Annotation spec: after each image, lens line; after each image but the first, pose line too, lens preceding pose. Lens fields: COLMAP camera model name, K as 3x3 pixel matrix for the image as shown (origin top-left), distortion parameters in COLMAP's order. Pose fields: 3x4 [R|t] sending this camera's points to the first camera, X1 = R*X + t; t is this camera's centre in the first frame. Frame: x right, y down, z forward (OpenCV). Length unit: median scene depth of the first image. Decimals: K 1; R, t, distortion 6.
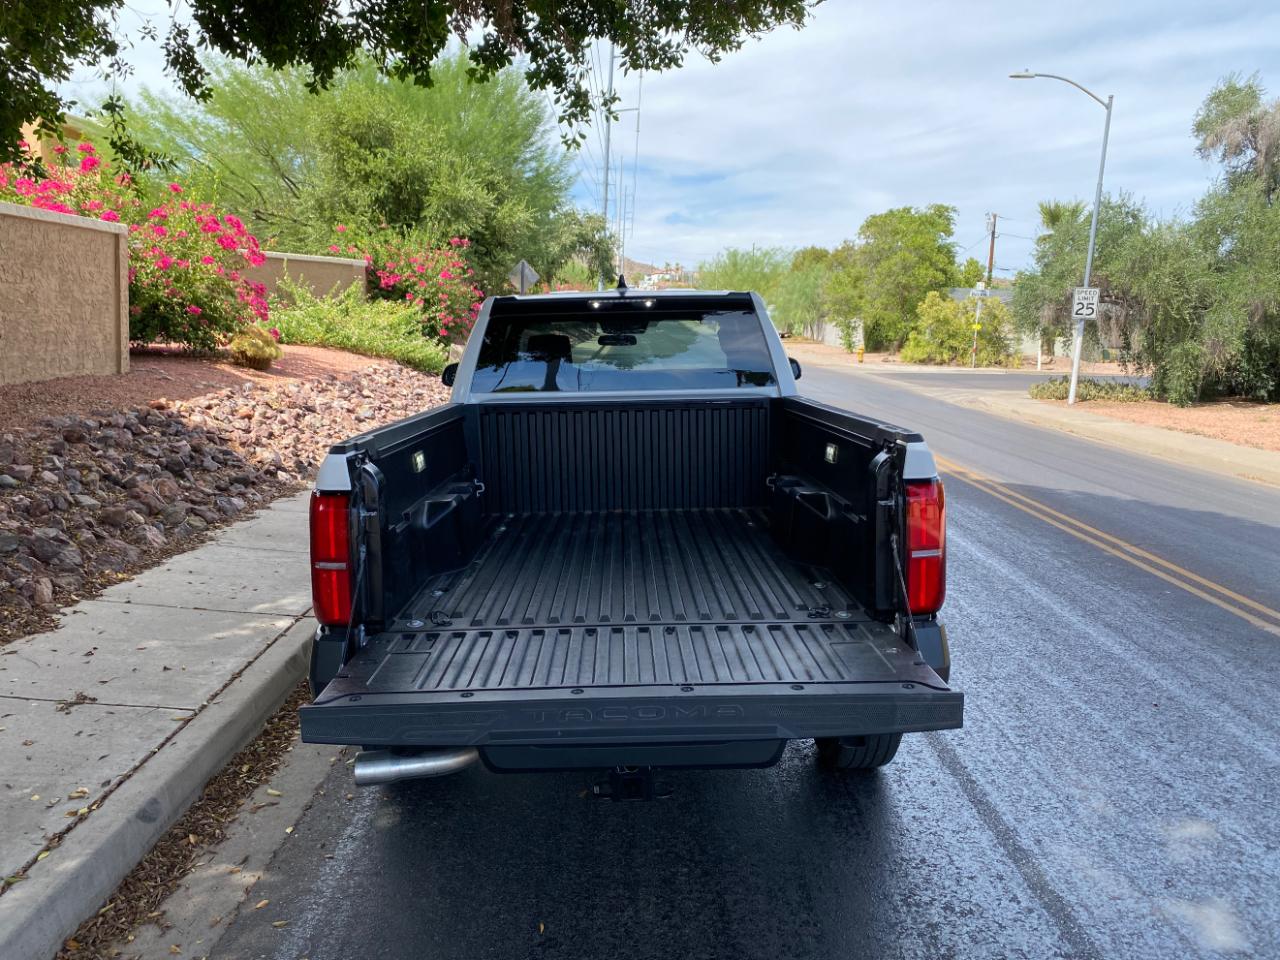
lens RADIAL K [[993.4, 0, 643.1], [0, 993.4, 485.7], [0, 0, 1]] dist [0.011516, -0.000649]
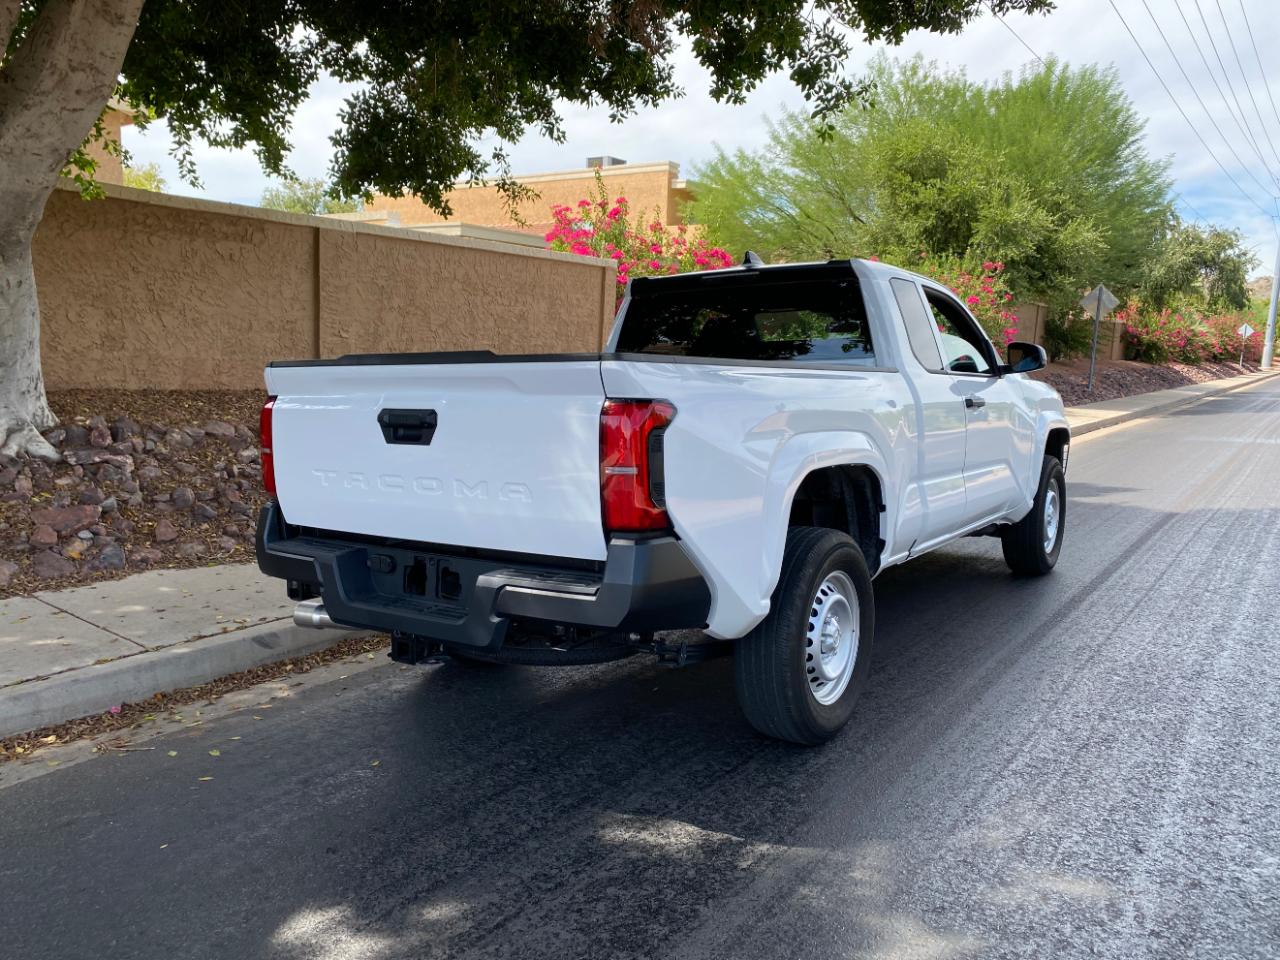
lens RADIAL K [[1001.3, 0, 633.5], [0, 1001.3, 483.9], [0, 0, 1]] dist [0.008395, 0.005871]
pose [[0.807907, 0.071593, -0.584945, 0.119308], [-0.097712, 0.995128, -0.013161, 0.012298], [0.581153, 0.067789, 0.810966, 0.022671]]
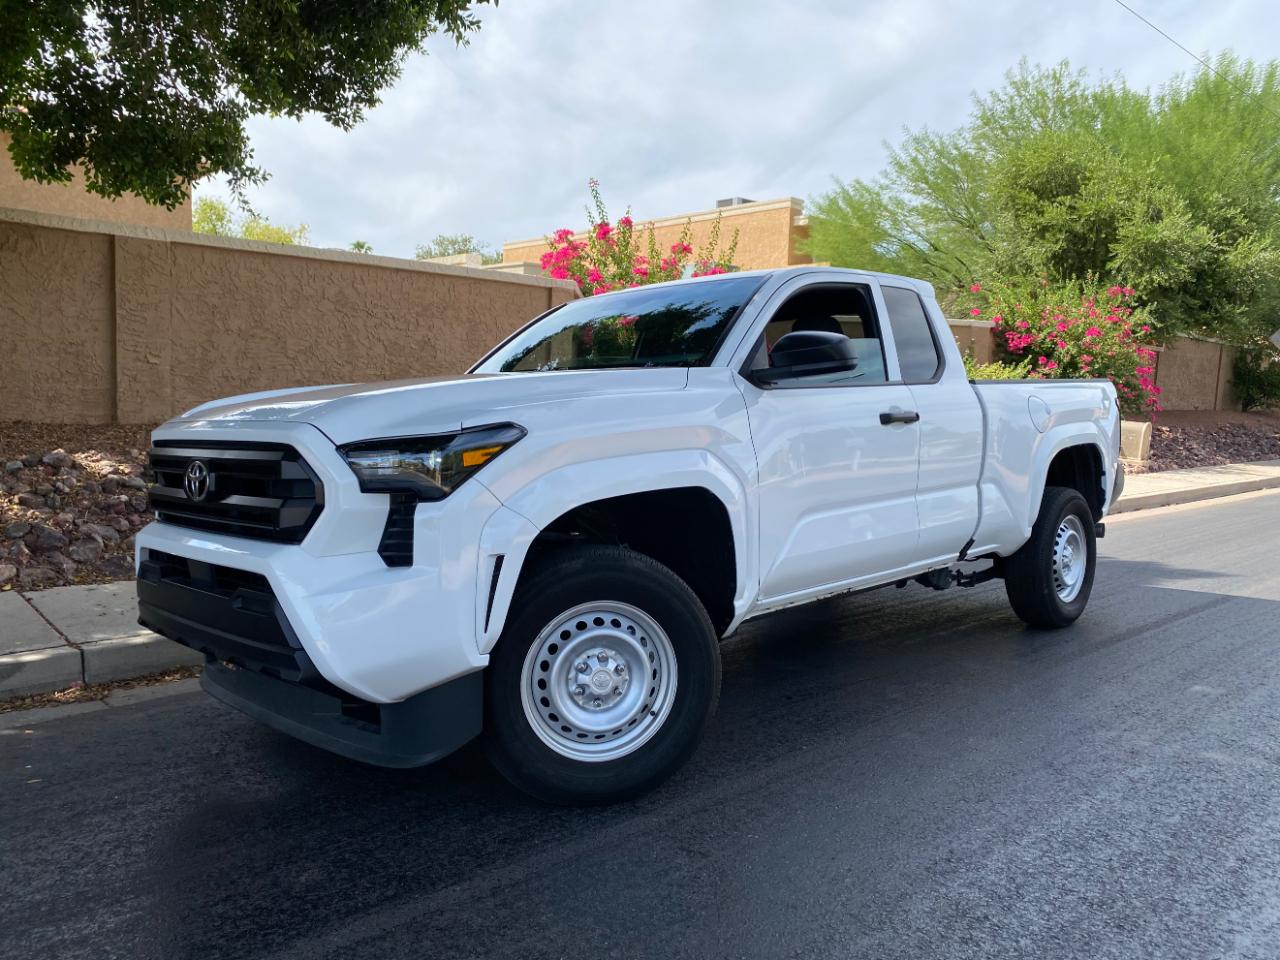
lens RADIAL K [[993.4, 0, 643.1], [0, 993.4, 485.7], [0, 0, 1]] dist [0.011516, -0.000649]
pose [[0.671989, 0.051339, -0.738780, 0.159127], [-0.123975, 0.991315, -0.043878, -0.006987], [0.730111, 0.121075, 0.672517, 0.200290]]
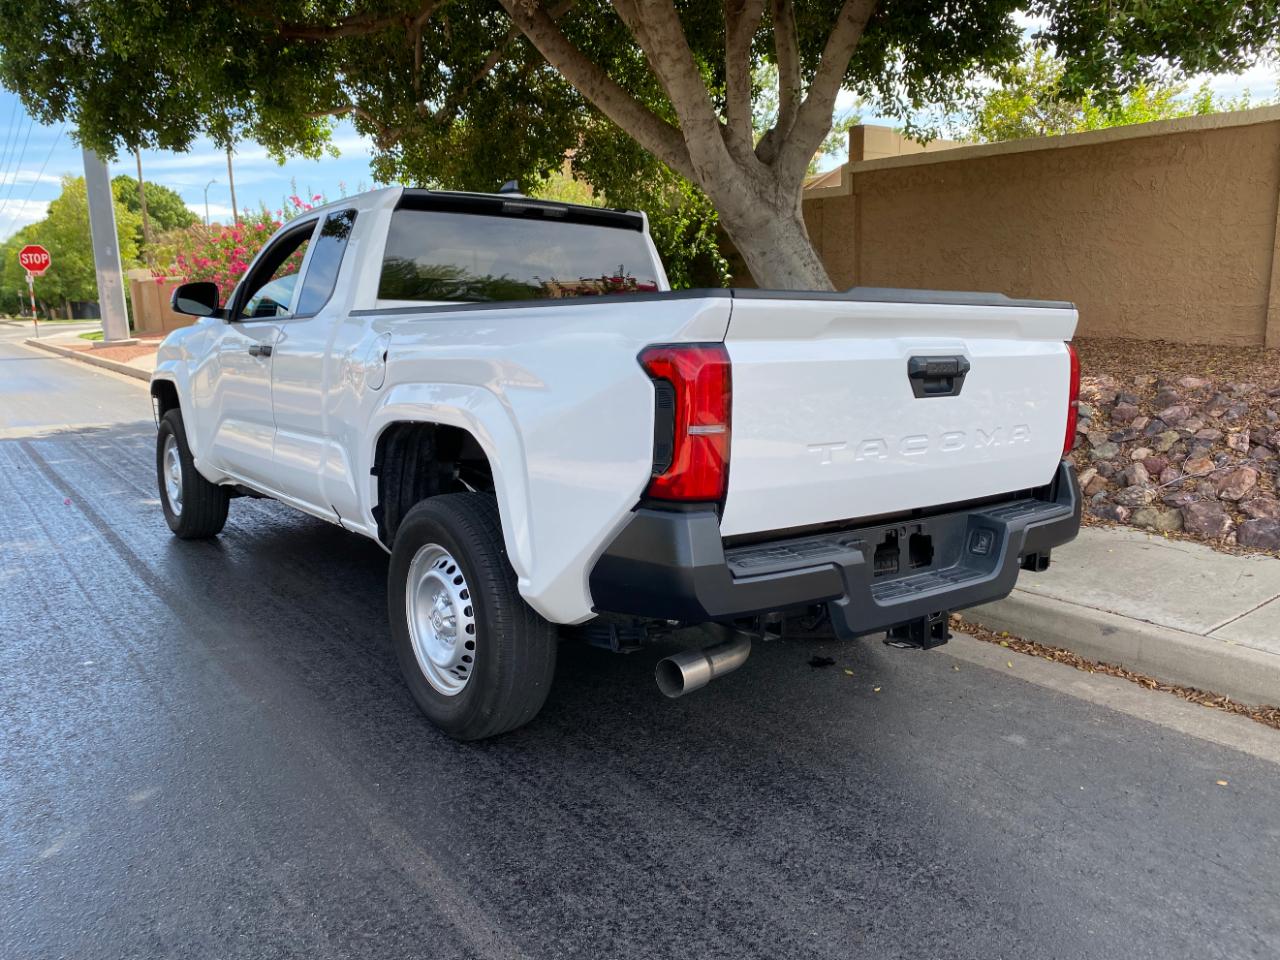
lens RADIAL K [[971.8, 0, 608.0], [0, 971.8, 473.7], [0, 0, 1]] dist [0.007327, 0.002874]
pose [[-0.822148, 0.093120, -0.561606, 0.099194], [-0.097436, 0.948955, 0.299984, -0.058980], [0.560874, 0.301352, -0.771108, 0.452402]]
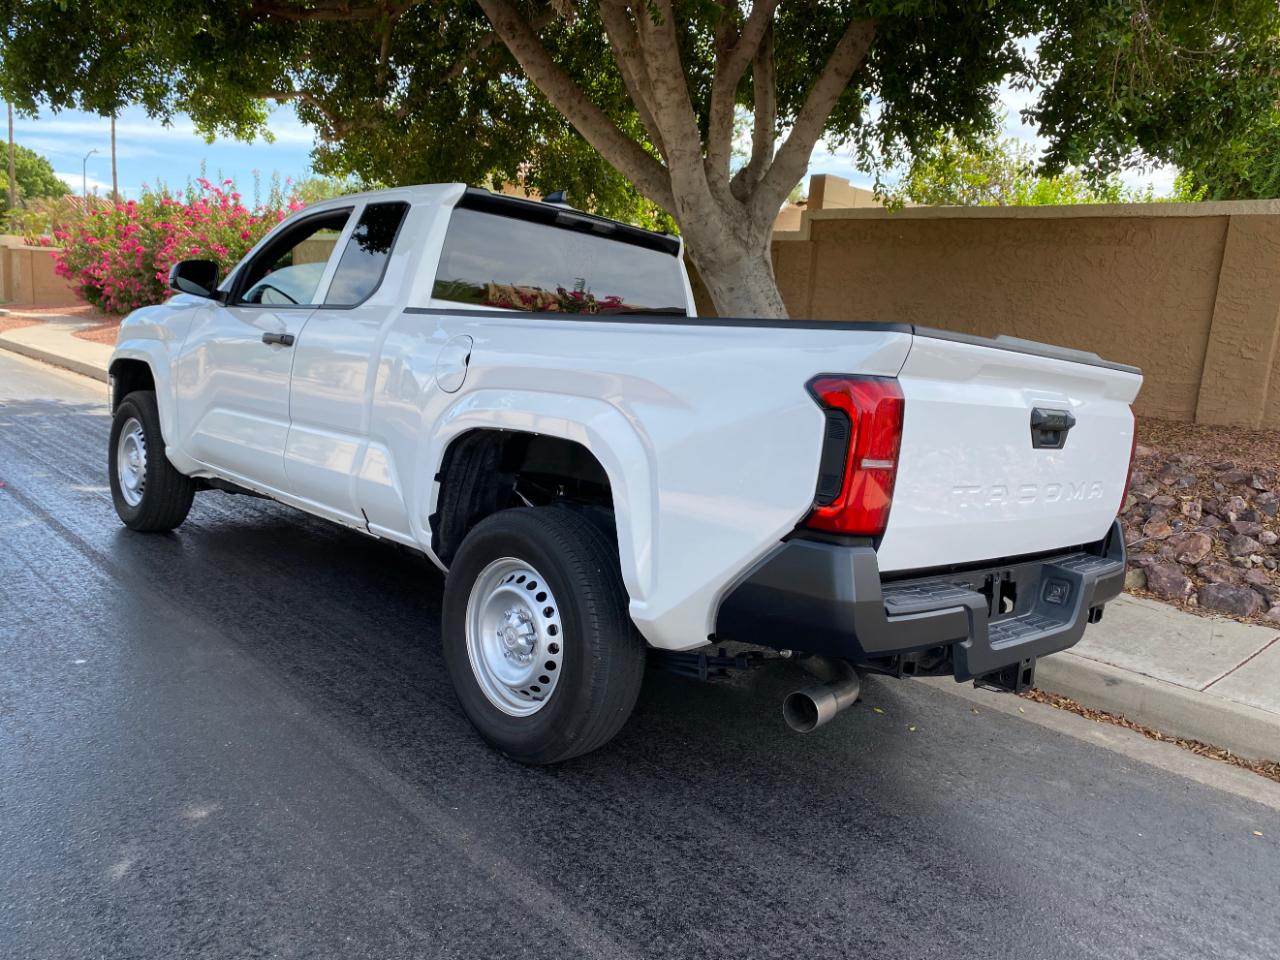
lens RADIAL K [[971.8, 0, 611.8], [0, 971.8, 484.6], [0, 0, 1]] dist [0.014725, -0.007327]
pose [[-0.746615, 0.026315, -0.664736, 0.122810], [-0.205860, 0.941035, 0.268469, -0.052980], [0.632605, 0.337285, -0.697173, 0.430896]]
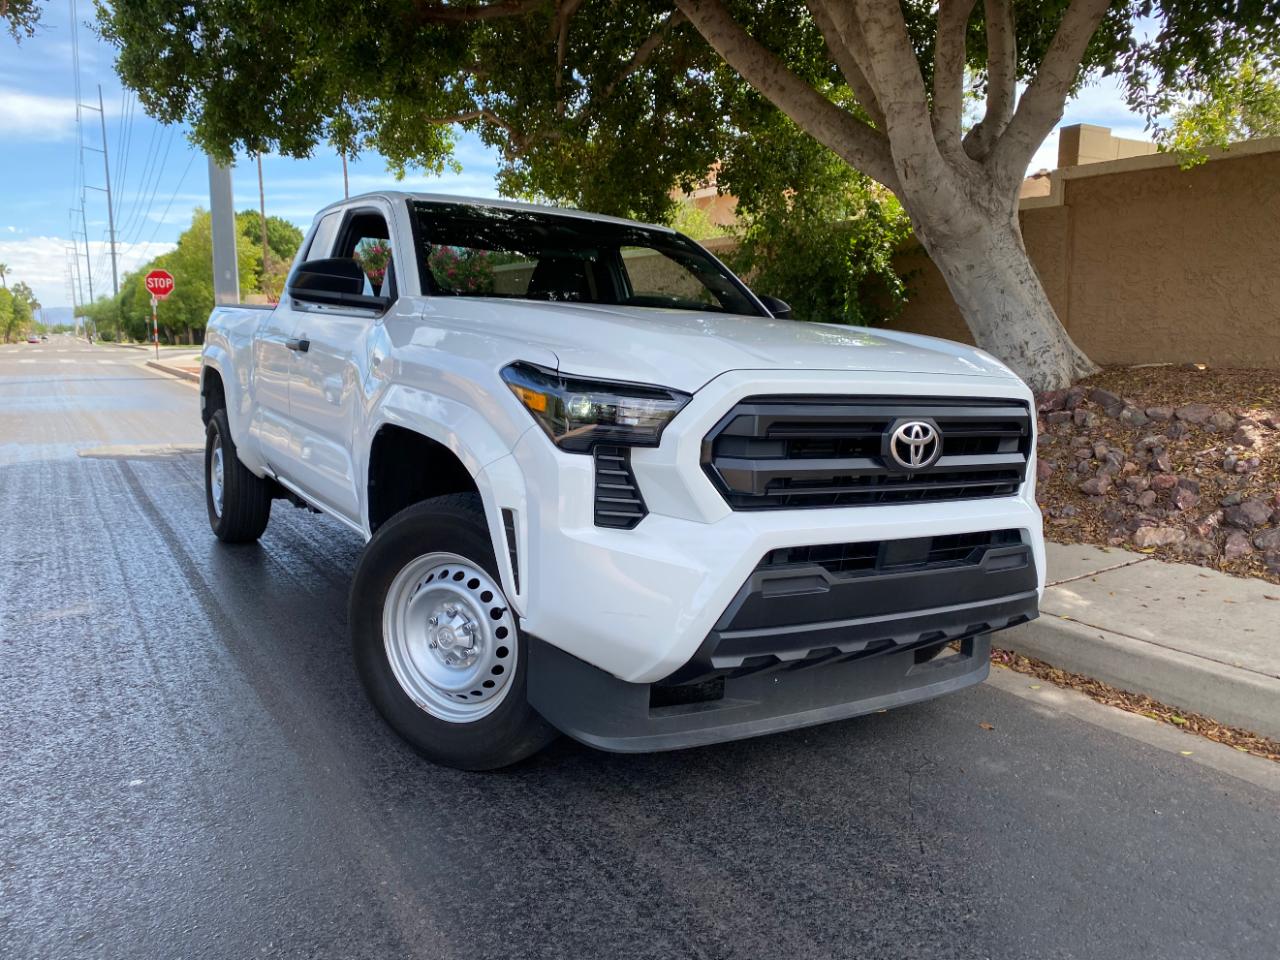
lens RADIAL K [[967.4, 0, 617.2], [0, 967.4, 477.9], [0, 0, 1]] dist [0.001333, 0.004197]
pose [[-0.869141, 0.041890, -0.492787, 0.085674], [-0.110424, 0.954816, 0.275922, -0.040143], [0.482079, 0.294230, -0.825244, 0.388694]]
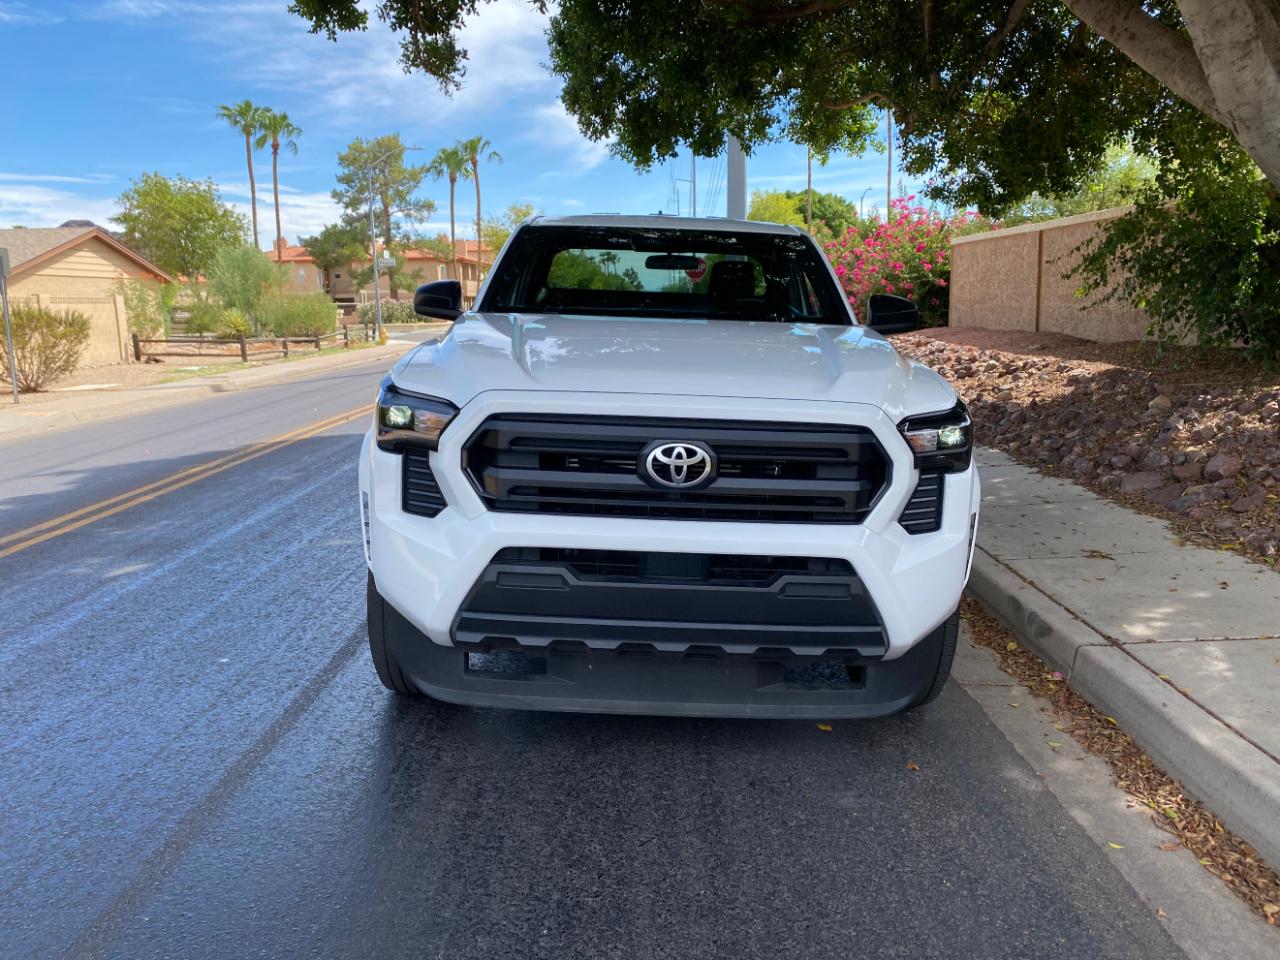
lens RADIAL K [[963.3, 0, 633.9], [0, 963.3, 471.0], [0, 0, 1]] dist [0.006660, 0.004055]
pose [[-0.999678, -0.019305, 0.016438, -0.001516], [-0.012750, 0.943118, 0.332213, -0.055823], [-0.021916, 0.331897, -0.943061, 0.424660]]
